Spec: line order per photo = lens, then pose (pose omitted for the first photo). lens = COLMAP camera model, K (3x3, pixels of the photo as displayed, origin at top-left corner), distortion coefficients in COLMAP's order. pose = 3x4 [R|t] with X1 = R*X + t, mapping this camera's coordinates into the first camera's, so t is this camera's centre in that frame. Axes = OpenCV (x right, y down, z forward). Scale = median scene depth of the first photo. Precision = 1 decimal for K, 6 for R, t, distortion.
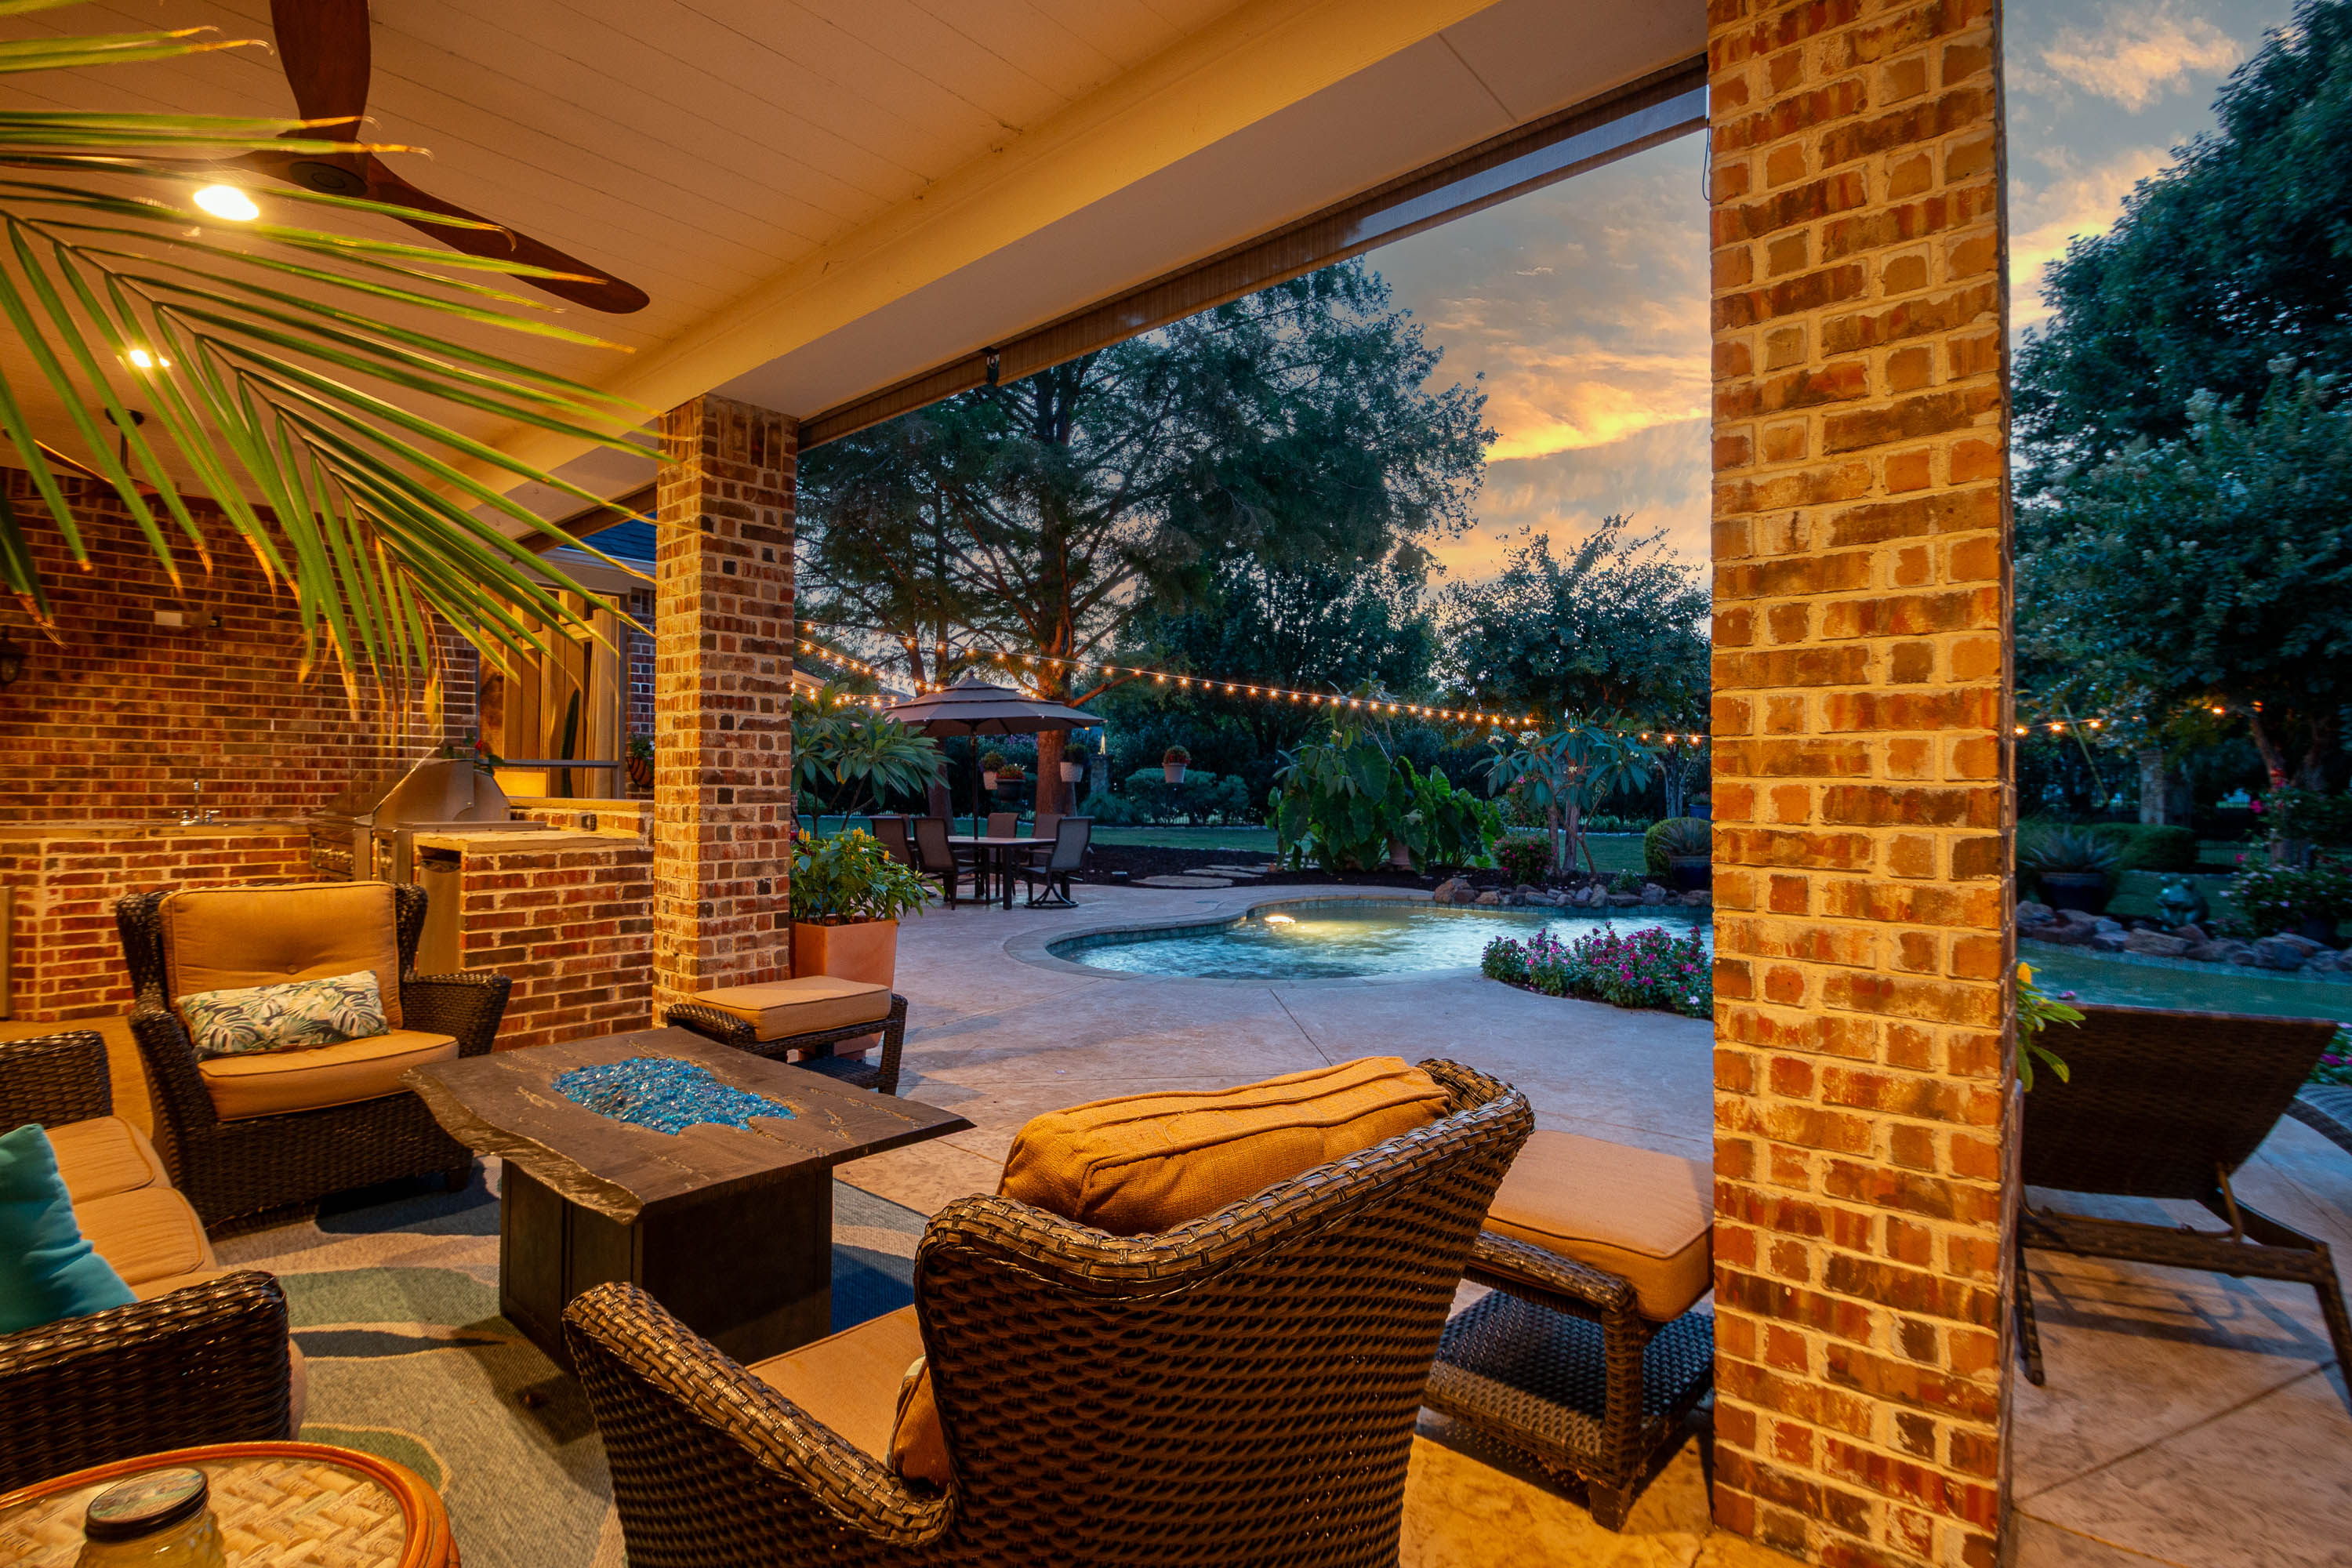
lens RADIAL K [[1090.0, 0, 1176.9], [0, 1090.0, 786.9], [0, 0, 1]] dist [-0.009241, -0.003412]
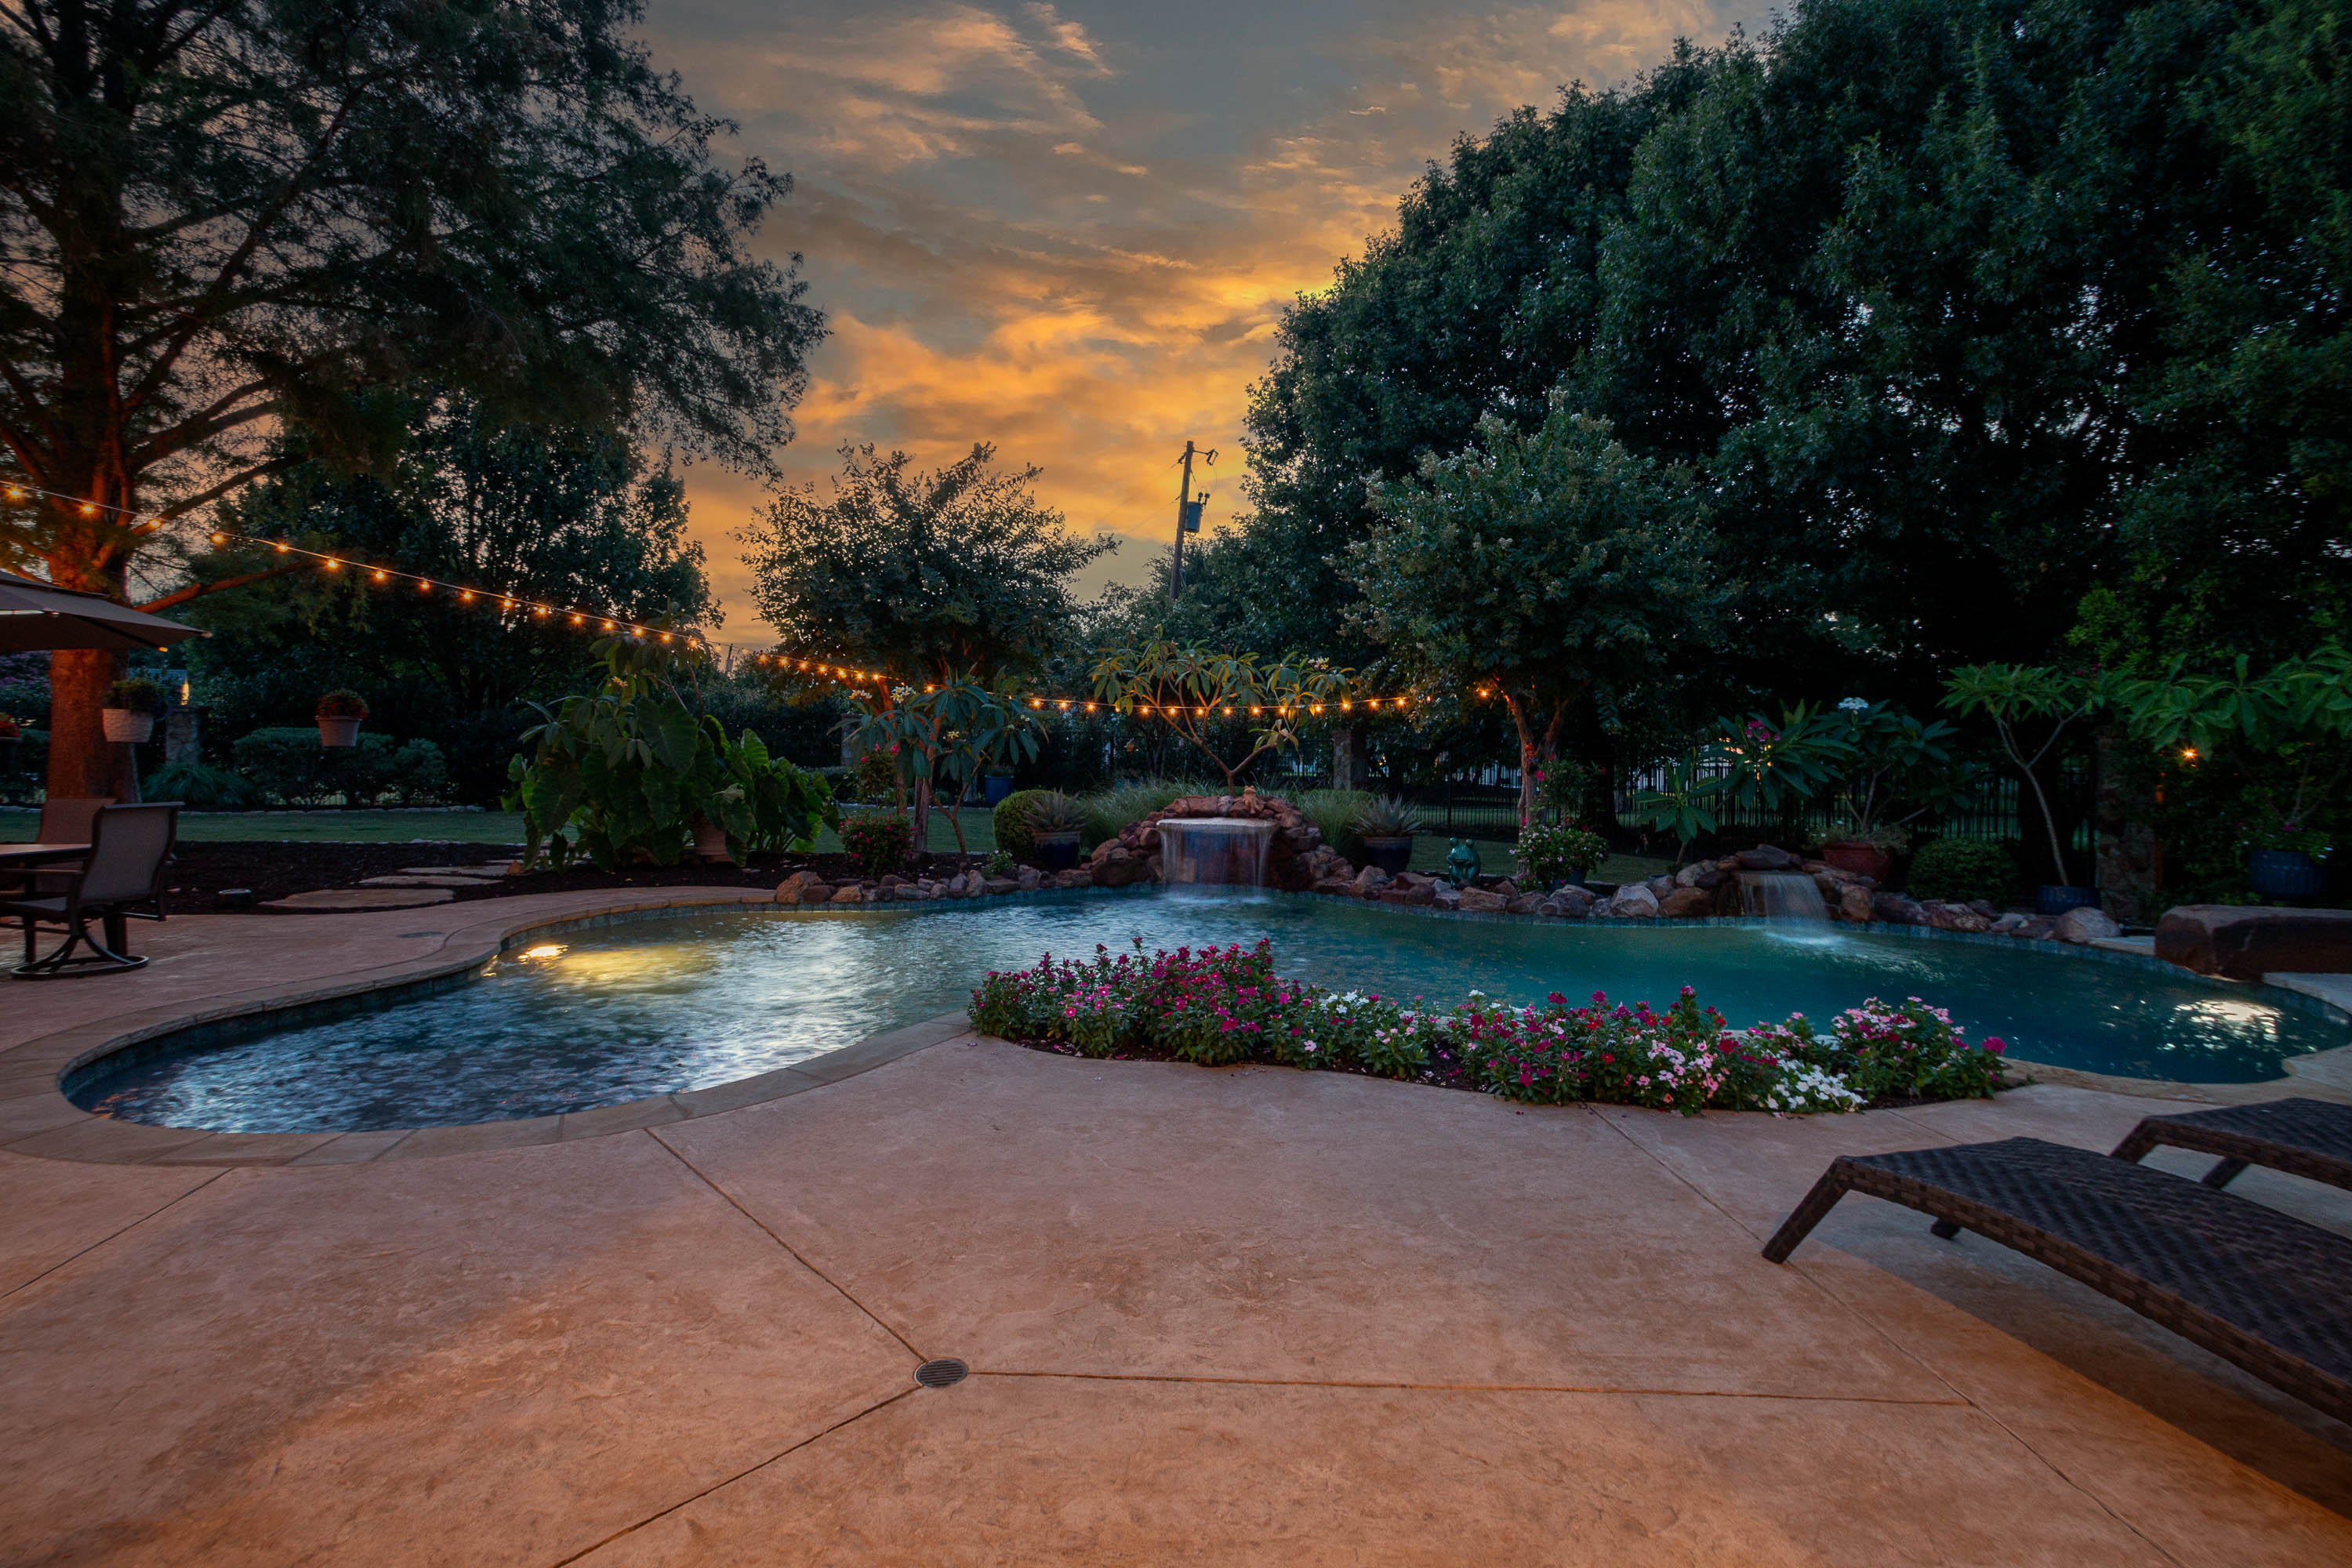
lens RADIAL K [[1090.0, 0, 1179.1], [0, 1090.0, 783.5], [0, 0, 1]] dist [-0.009241, -0.003412]
pose [[0.779196, -0.008598, 0.626722, -0.018938], [-0.005815, 0.999764, 0.020945, 0.002241], [-0.626754, -0.019964, 0.778962, 0.189706]]
